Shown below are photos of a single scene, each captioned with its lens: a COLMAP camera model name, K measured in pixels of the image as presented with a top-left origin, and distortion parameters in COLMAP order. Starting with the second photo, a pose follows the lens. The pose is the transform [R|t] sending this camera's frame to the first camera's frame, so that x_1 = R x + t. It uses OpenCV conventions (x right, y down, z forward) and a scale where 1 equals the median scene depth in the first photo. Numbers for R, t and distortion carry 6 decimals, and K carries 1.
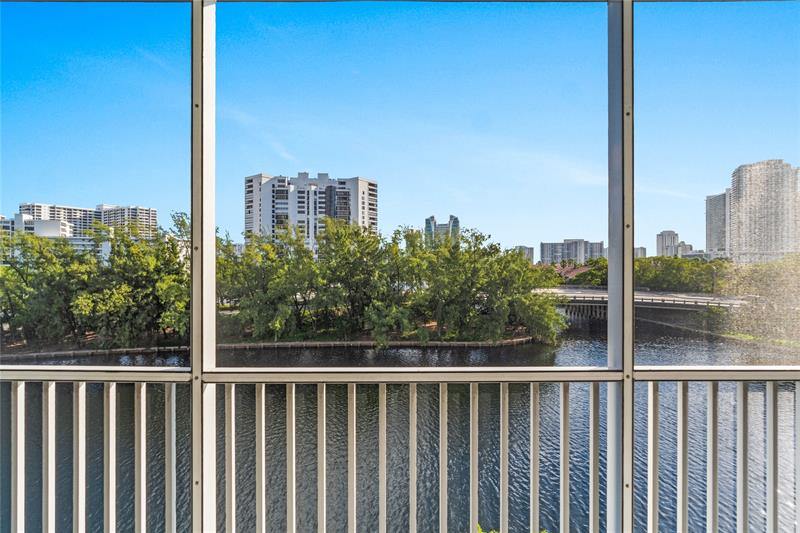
lens RADIAL K [[367.3, 0, 396.4], [0, 367.3, 264.6], [0, 0, 1]] dist [-0.008174, 0.002746]
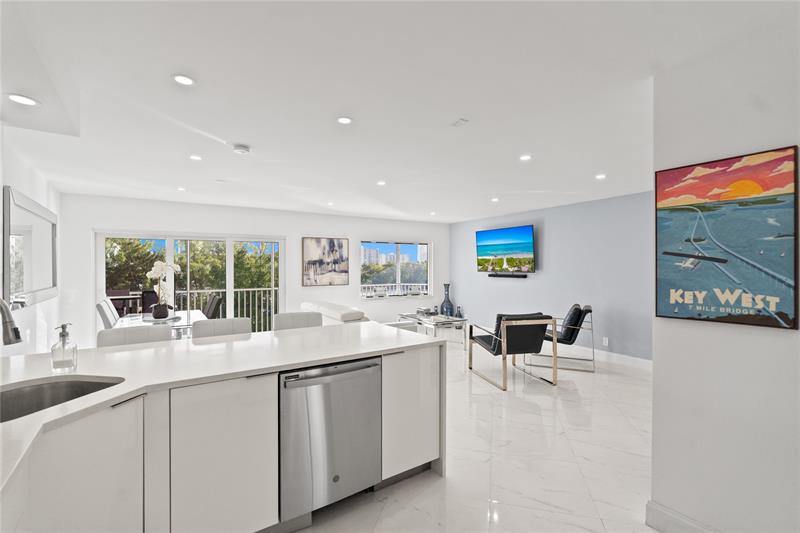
lens RADIAL K [[367.3, 0, 398.4], [0, 367.3, 265.9], [0, 0, 1]] dist [-0.008174, 0.002746]
pose [[0.836198, -0.001143, 0.548427, -0.038224], [0.006446, 0.999949, -0.007745, 0.001203], [-0.548390, 0.010012, 0.836163, -0.117792]]
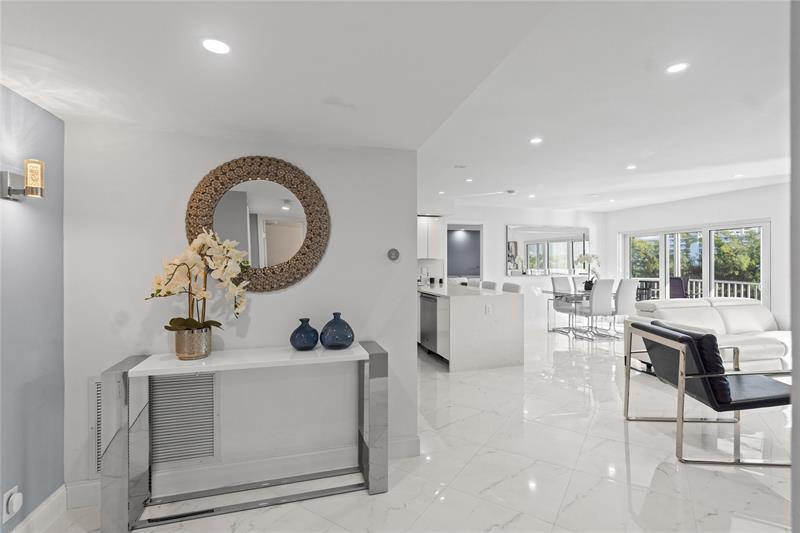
lens RADIAL K [[381.1, 0, 403.8], [0, 381.1, 260.6], [0, 0, 1]] dist [0.002013, -0.000350]
pose [[0.249303, -0.003005, -0.968421, 0.076547], [-0.007332, 0.999961, -0.004990, 0.002815], [0.968398, 0.008344, 0.249271, -0.113411]]
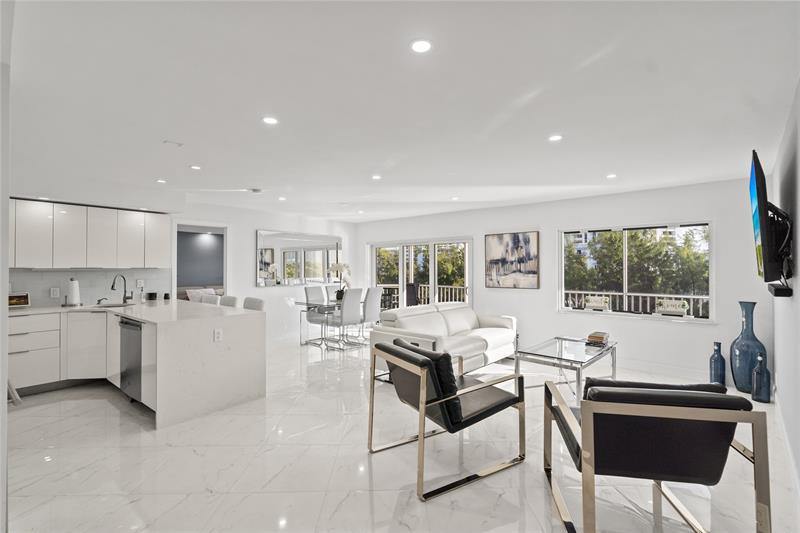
lens RADIAL K [[367.3, 0, 405.3], [0, 367.3, 266.8], [0, 0, 1]] dist [-0.008174, 0.002746]
pose [[0.760124, -0.001806, -0.649775, 0.064304], [-0.005038, 0.999950, -0.008672, 0.001605], [0.649758, 0.009865, 0.760077, -0.100444]]
